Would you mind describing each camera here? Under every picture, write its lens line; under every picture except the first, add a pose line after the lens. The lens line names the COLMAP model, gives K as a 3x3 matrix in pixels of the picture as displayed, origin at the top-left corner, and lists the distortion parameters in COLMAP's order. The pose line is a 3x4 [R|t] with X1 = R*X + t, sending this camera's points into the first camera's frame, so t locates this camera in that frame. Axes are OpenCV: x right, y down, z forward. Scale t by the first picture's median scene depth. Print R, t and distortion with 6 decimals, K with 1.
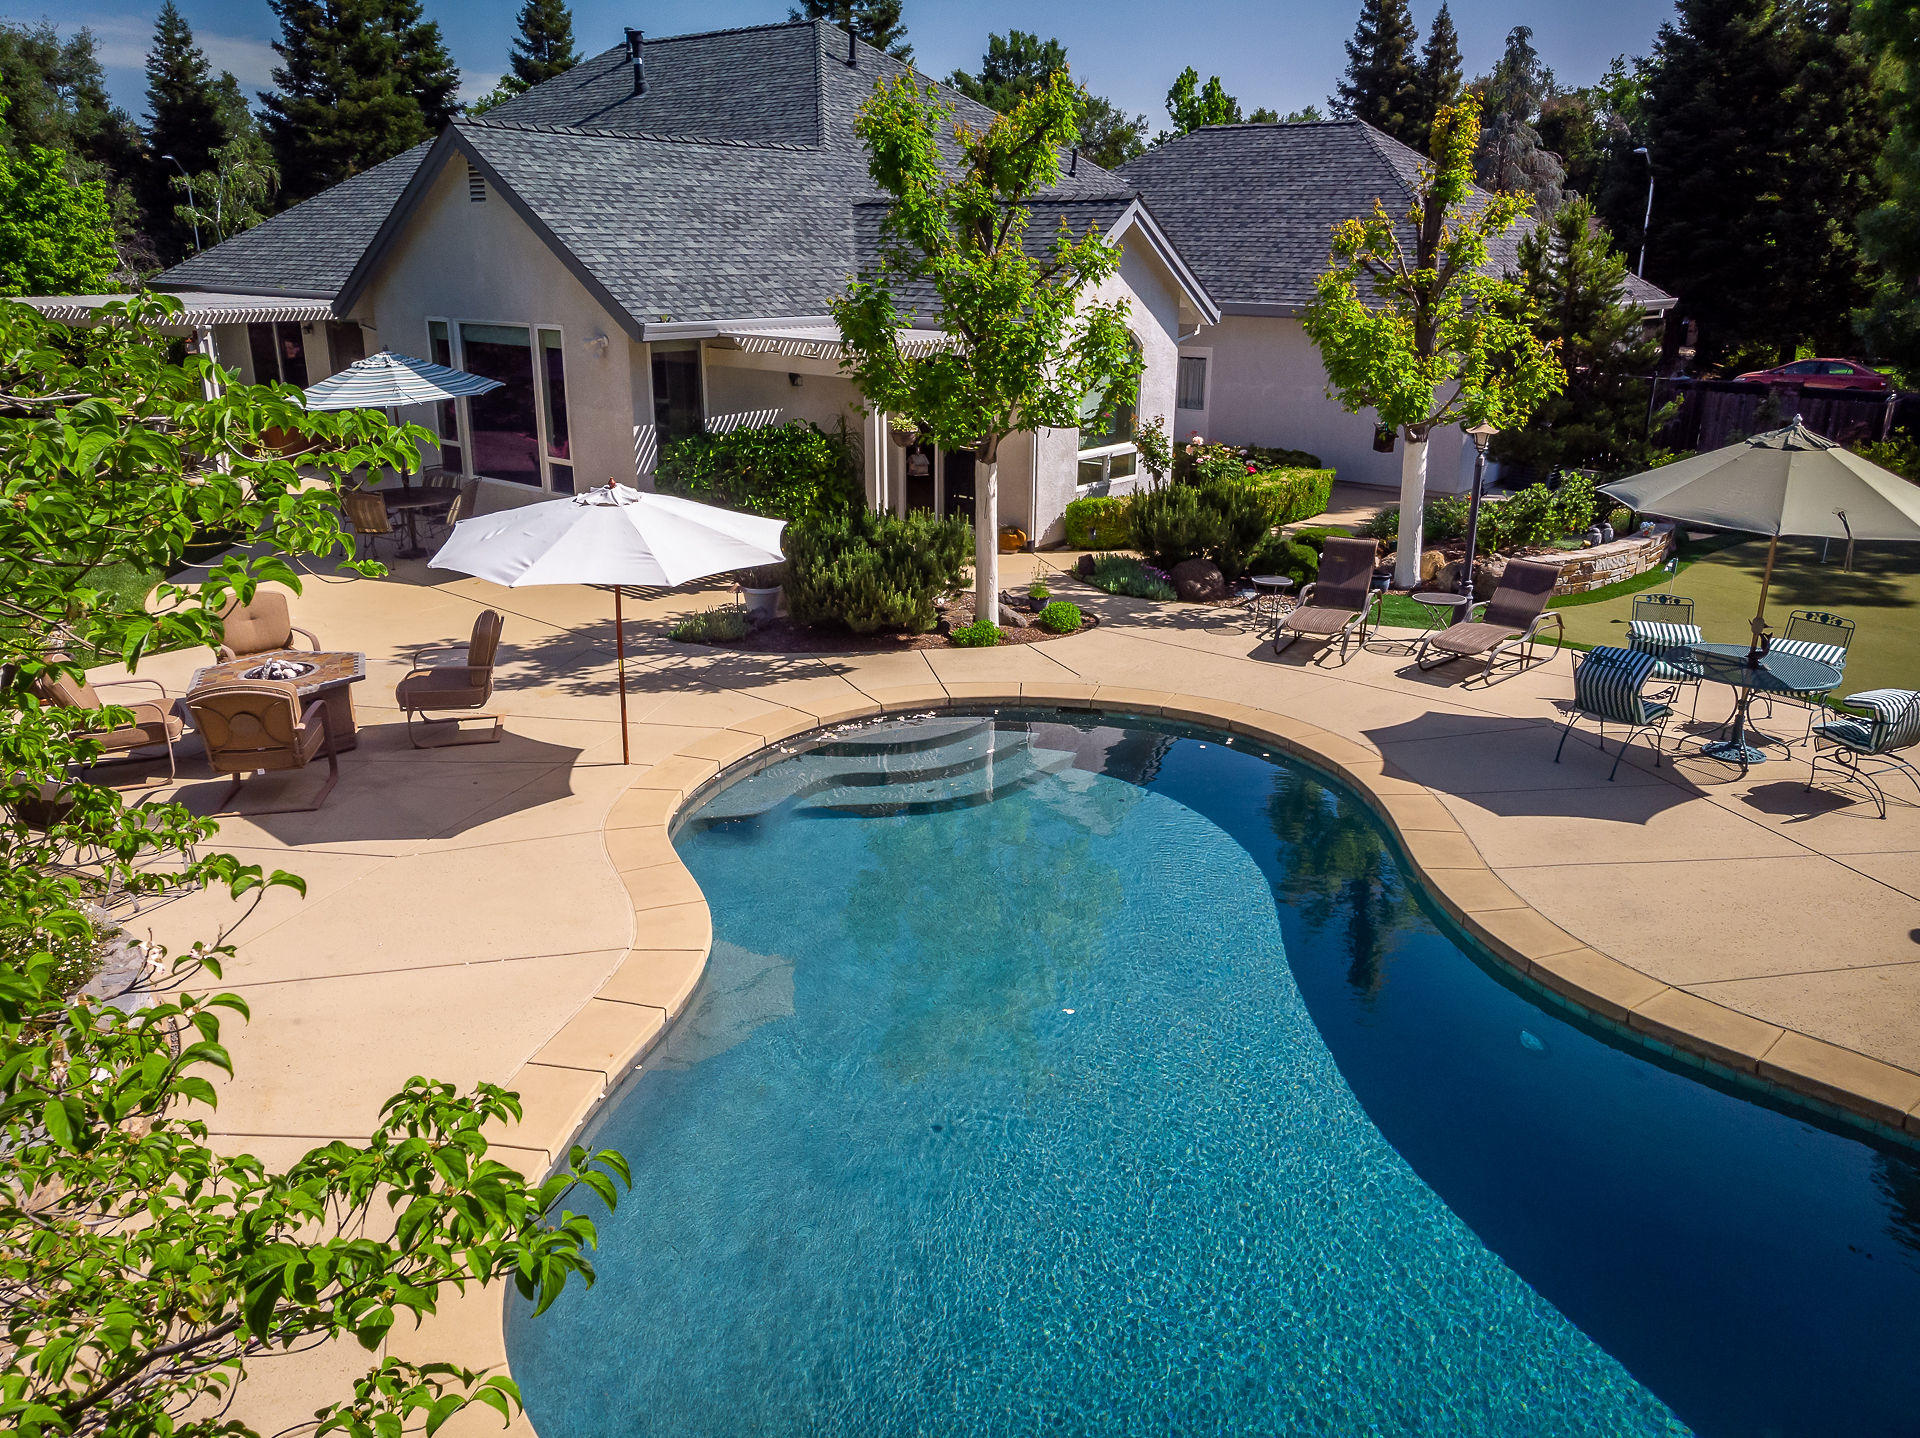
lens RADIAL K [[1404.3, 0, 960.0], [0, 1404.3, 719.0], [0, 0, 1]] dist [-0.002646, 0.004927]
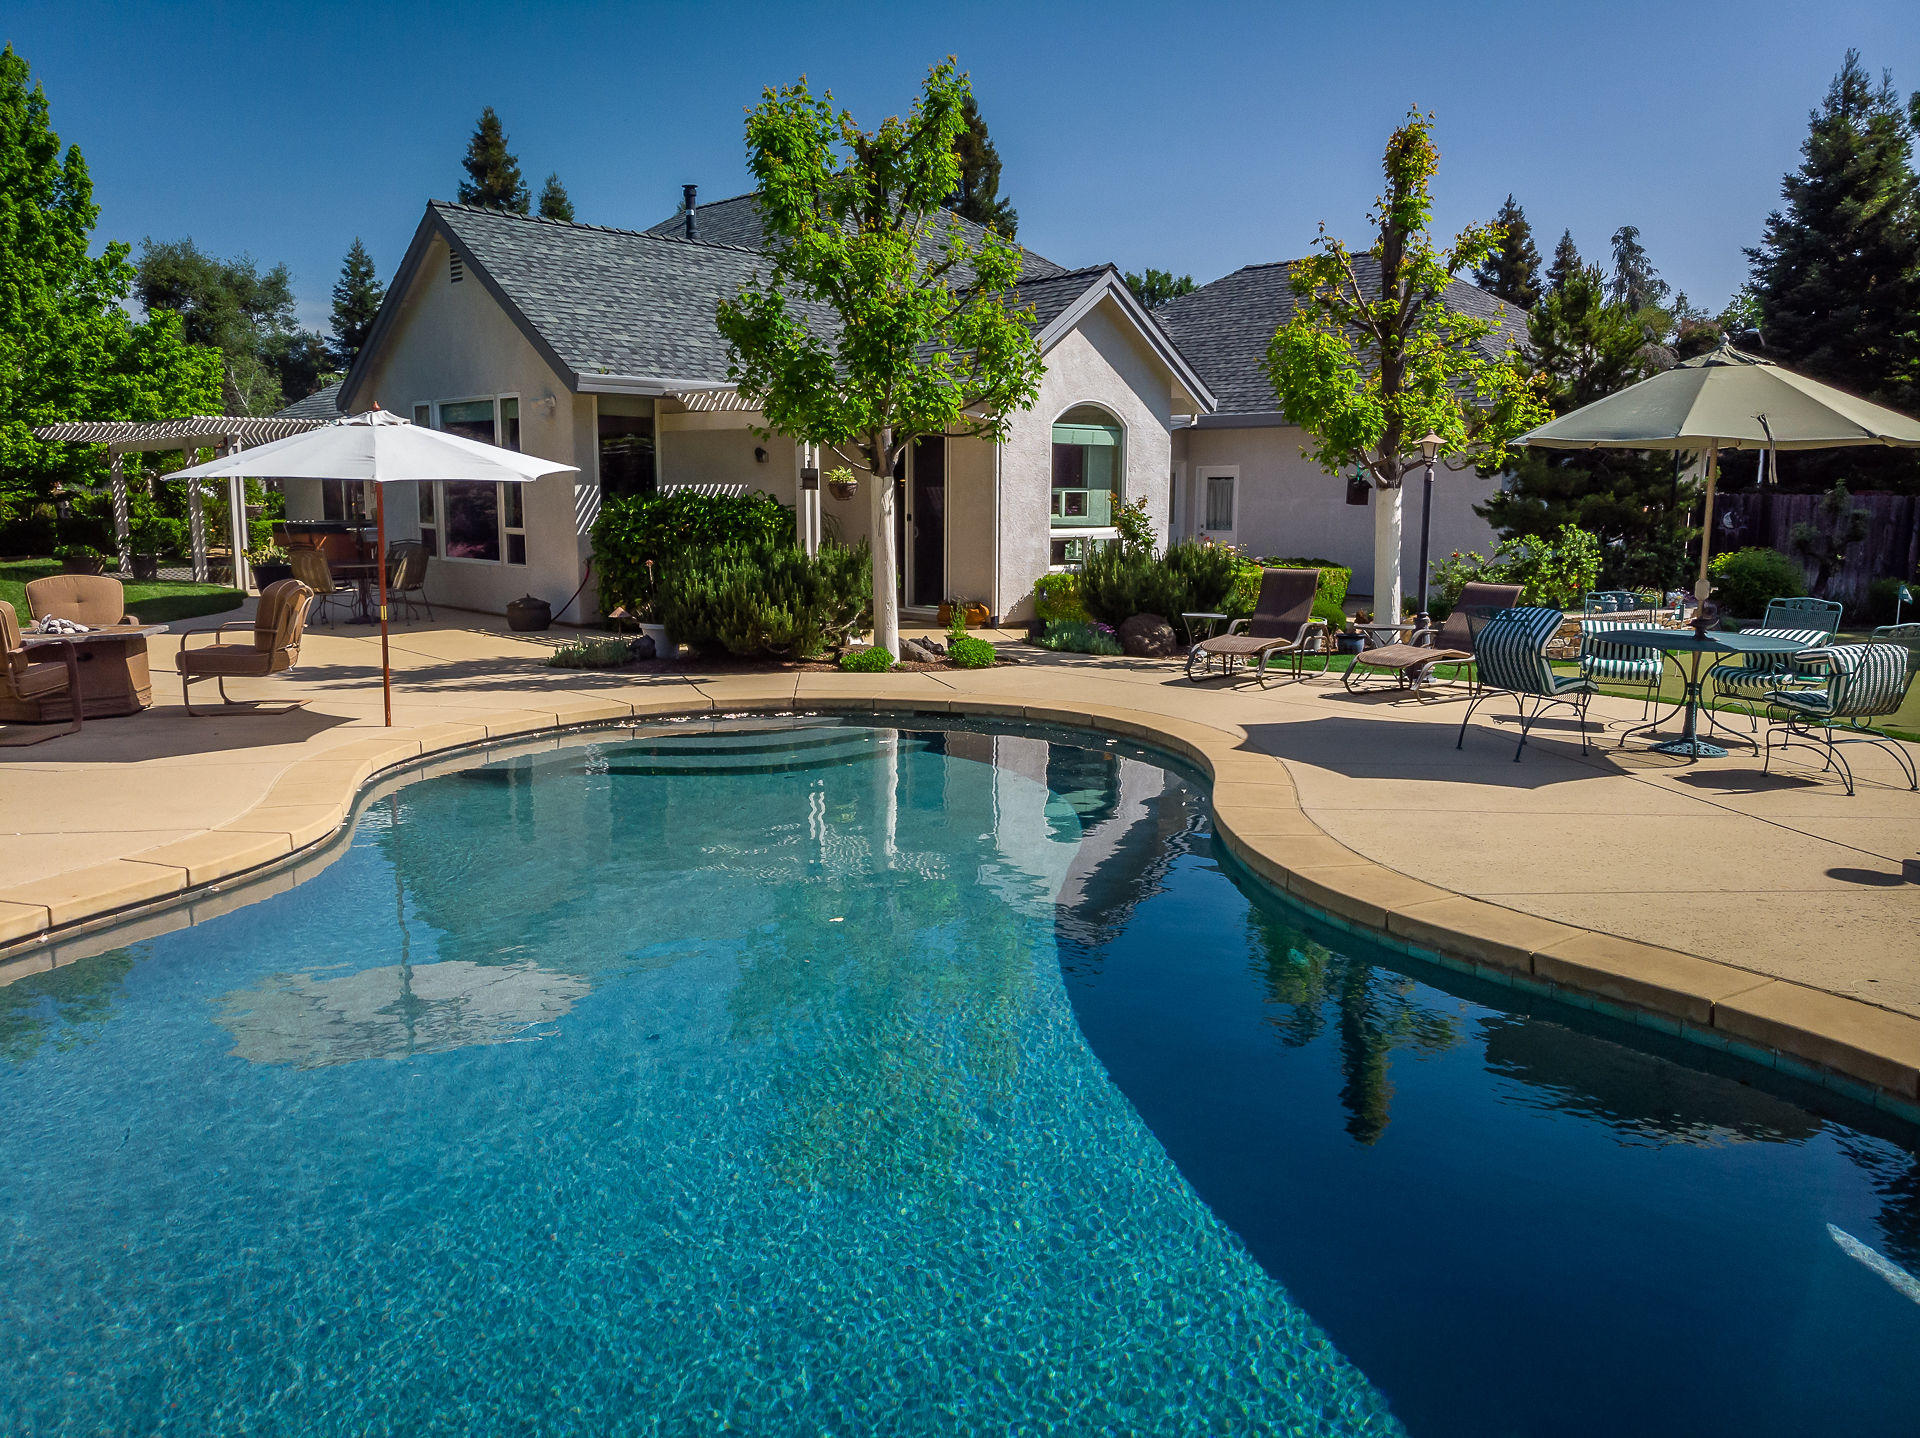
lens RADIAL K [[1409.0, 0, 960.0], [0, 1409.0, 719.0], [0, 0, 1]] dist [-0.005857, 0.003006]
pose [[0.994010, 0.016460, -0.108047, 0.140640], [-0.033959, 0.986177, -0.162178, 0.101085], [0.103884, 0.164876, 0.980828, 0.093758]]
